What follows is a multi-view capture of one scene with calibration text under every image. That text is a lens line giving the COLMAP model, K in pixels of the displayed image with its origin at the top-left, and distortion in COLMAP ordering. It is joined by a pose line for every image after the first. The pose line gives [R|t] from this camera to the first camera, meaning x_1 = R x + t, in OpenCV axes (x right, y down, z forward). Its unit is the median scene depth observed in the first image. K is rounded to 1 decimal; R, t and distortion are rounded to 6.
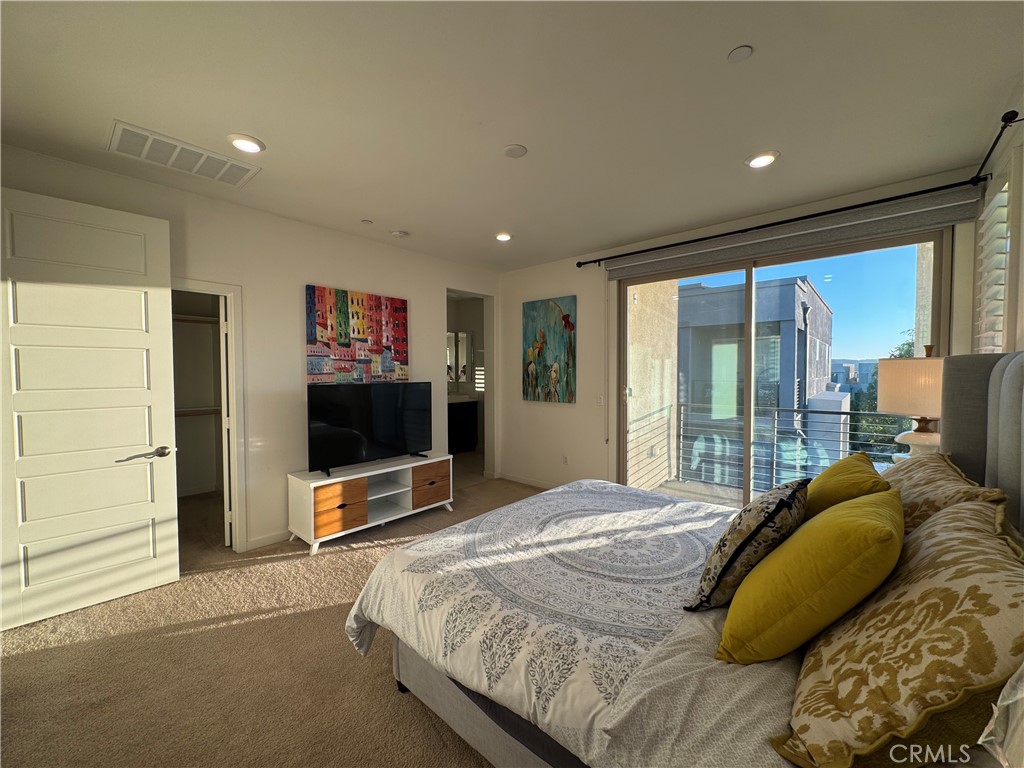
lens RADIAL K [[411.9, 0, 512.0], [0, 411.9, 384.0], [0, 0, 1]] dist [-0.001050, -0.000095]
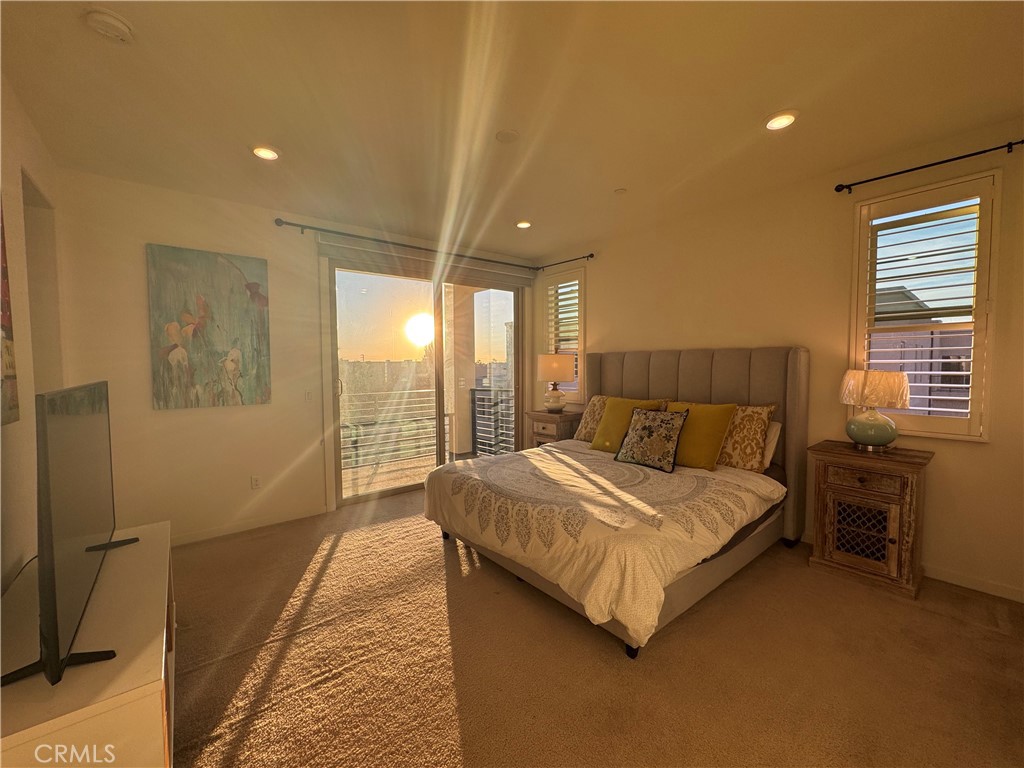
lens RADIAL K [[411.9, 0, 512.0], [0, 411.9, 384.0], [0, 0, 1]] dist [-0.001050, -0.000095]
pose [[0.155273, -0.045534, 0.986822, -0.518836], [0.037444, 0.998491, 0.040181, -0.002461], [-0.987162, 0.030712, 0.156744, 0.439480]]
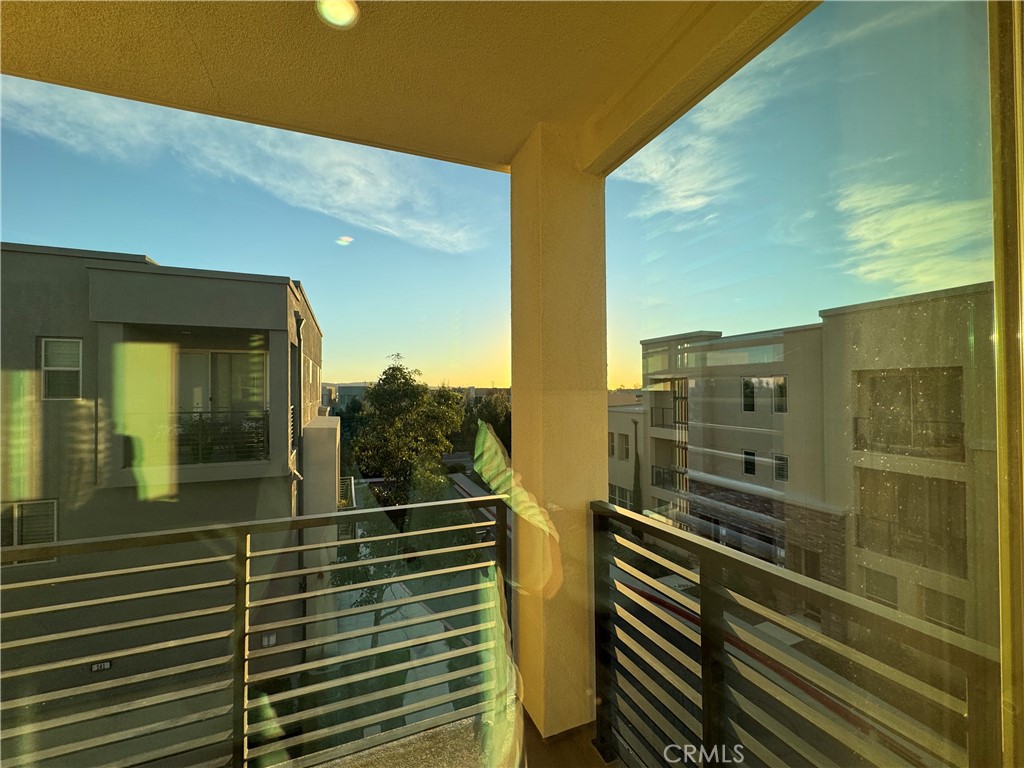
lens RADIAL K [[411.9, 0, 512.0], [0, 411.9, 384.0], [0, 0, 1]] dist [-0.001050, -0.000095]
pose [[0.448186, 0.013419, 0.893840, 0.436629], [0.033008, 0.998957, -0.031548, -0.039577], [-0.893331, 0.043643, 0.447275, 0.661615]]
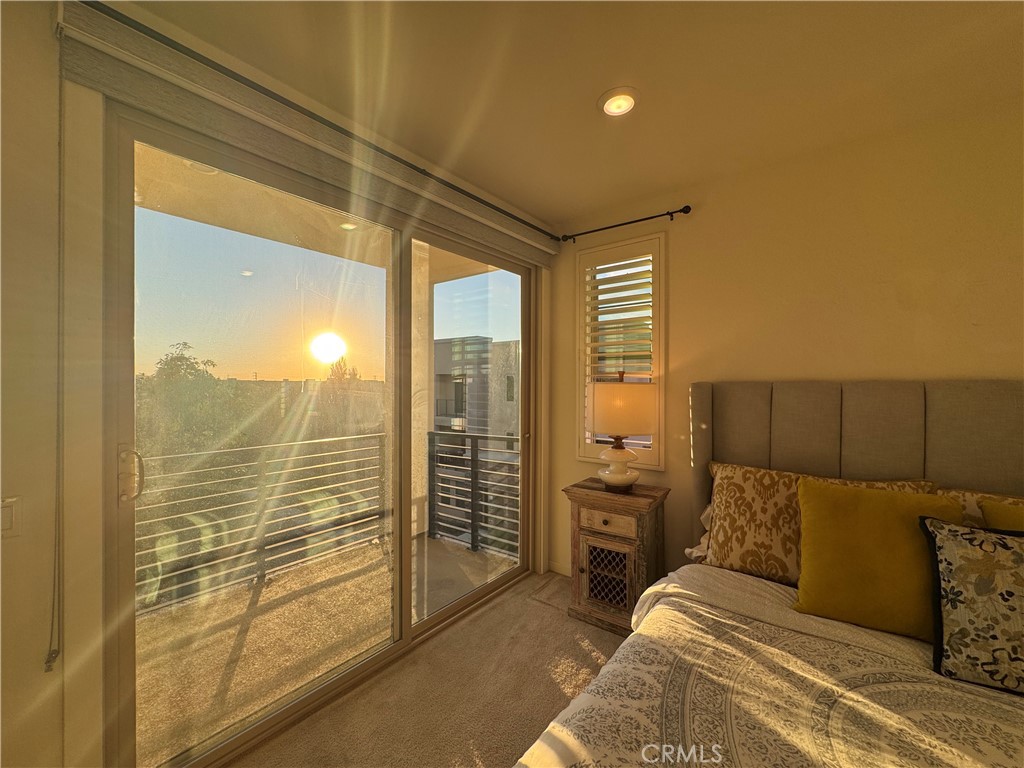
lens RADIAL K [[411.9, 0, 512.0], [0, 411.9, 384.0], [0, 0, 1]] dist [-0.001050, -0.000095]
pose [[-0.055712, 0.003870, 0.998439, -0.051012], [0.029061, 0.999575, -0.002253, -0.031708], [-0.998024, 0.028890, -0.055801, 0.666115]]
